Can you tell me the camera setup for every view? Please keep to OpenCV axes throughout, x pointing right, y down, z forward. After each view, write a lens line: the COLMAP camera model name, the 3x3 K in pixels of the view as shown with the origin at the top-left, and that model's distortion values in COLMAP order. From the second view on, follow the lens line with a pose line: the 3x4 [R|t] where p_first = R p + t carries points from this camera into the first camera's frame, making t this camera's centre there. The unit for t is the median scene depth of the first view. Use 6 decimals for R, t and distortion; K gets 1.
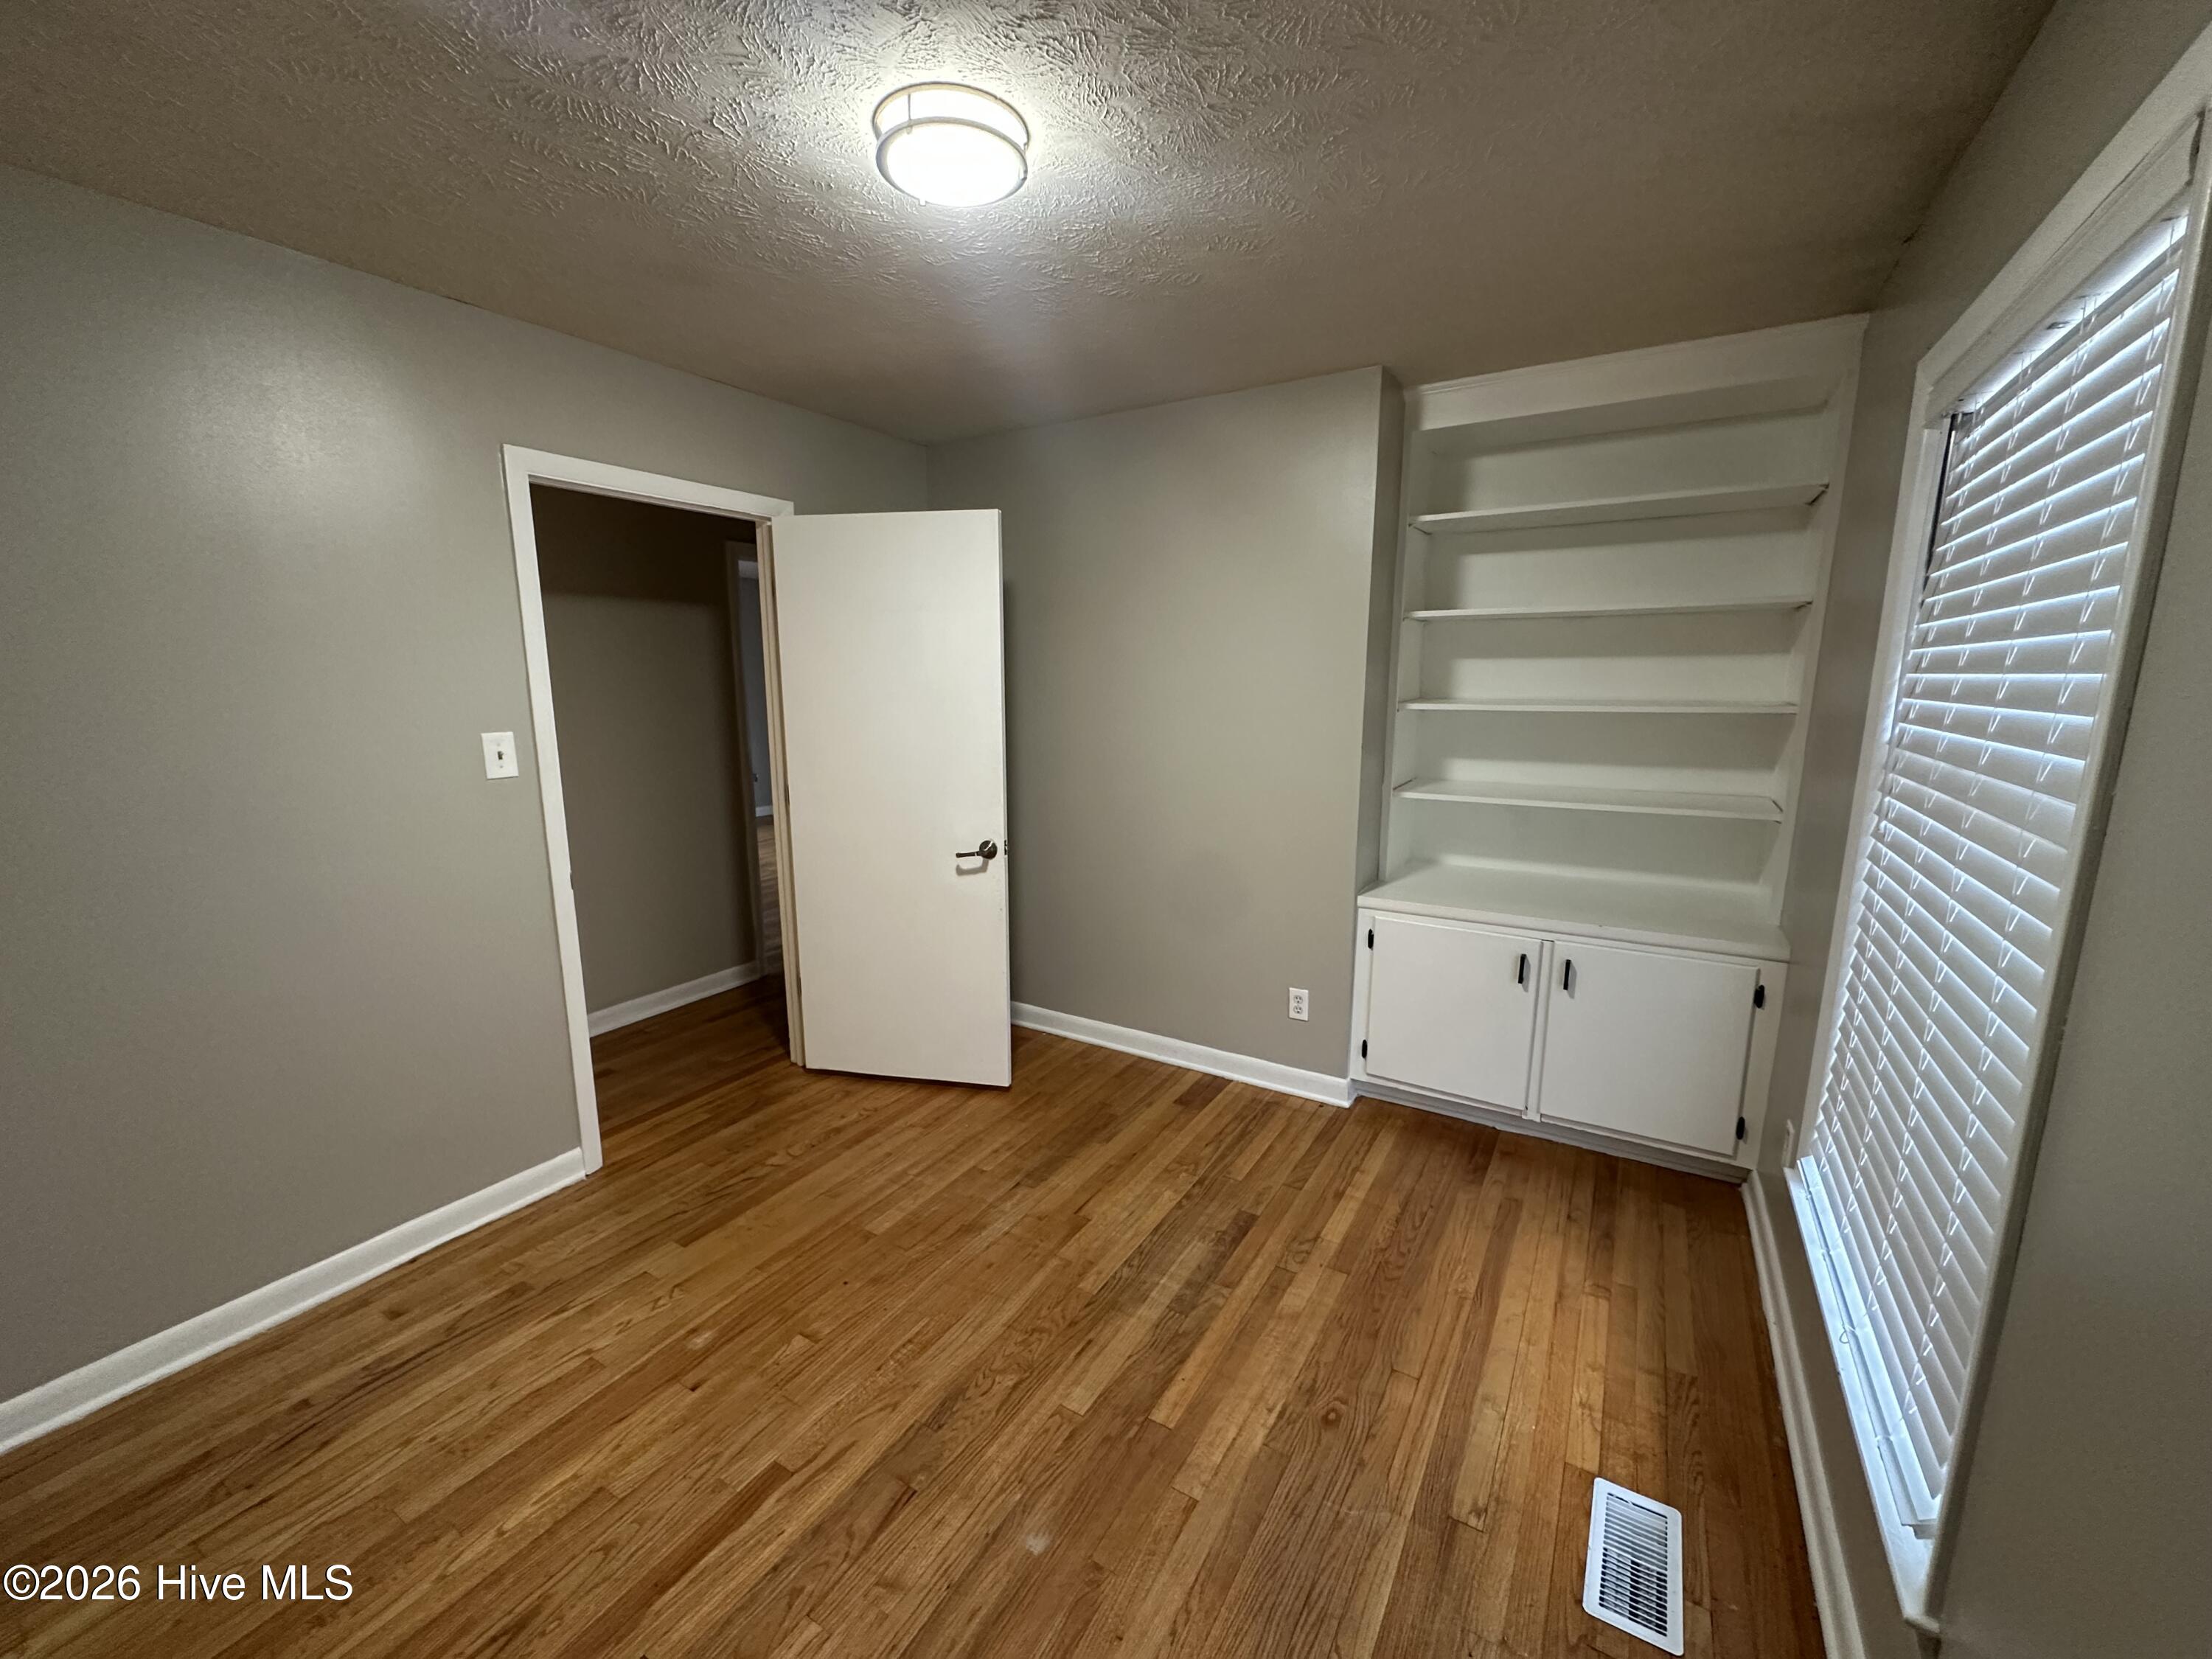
lens RADIAL K [[879.4, 0, 1108.1], [0, 879.4, 833.5], [0, 0, 1]] dist [-0.004218, 0.000836]
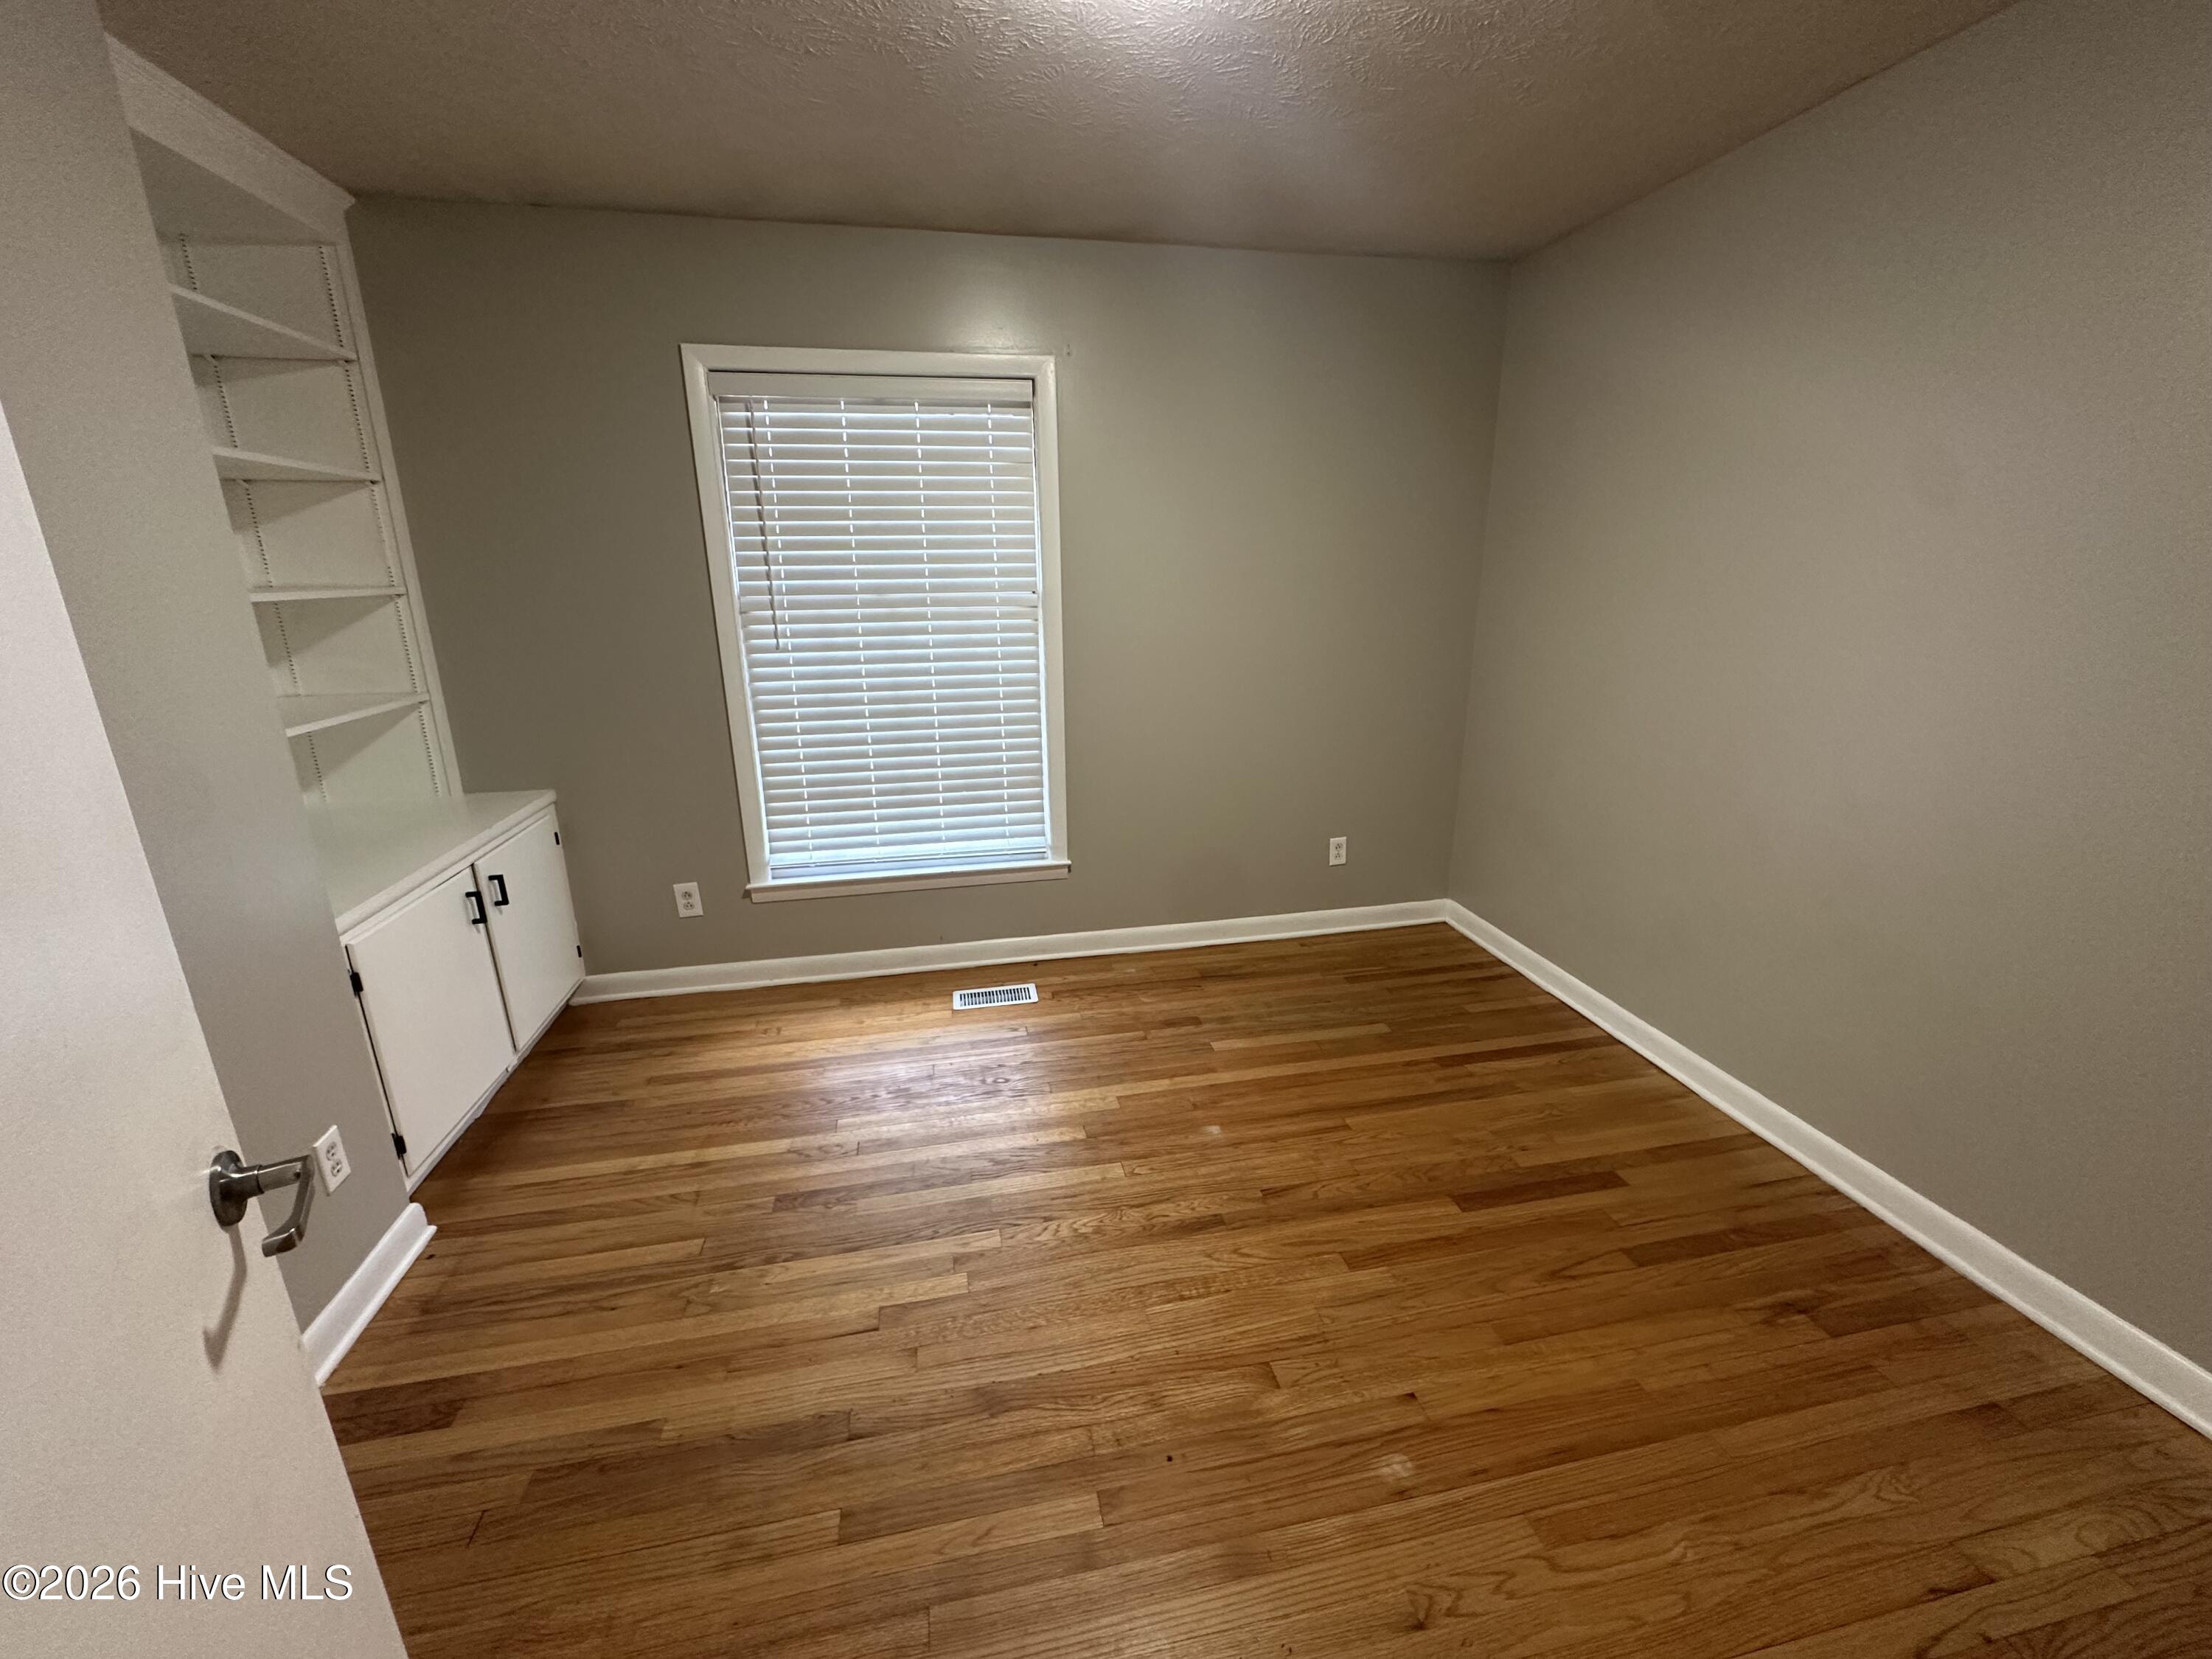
lens RADIAL K [[879.4, 0, 1106.7], [0, 879.4, 825.3], [0, 0, 1]] dist [-0.004218, 0.000836]
pose [[-0.672072, -0.198582, 0.713362, -0.596372], [0.143229, 0.910314, 0.388347, -0.180924], [-0.726502, 0.363171, -0.583354, 1.168570]]
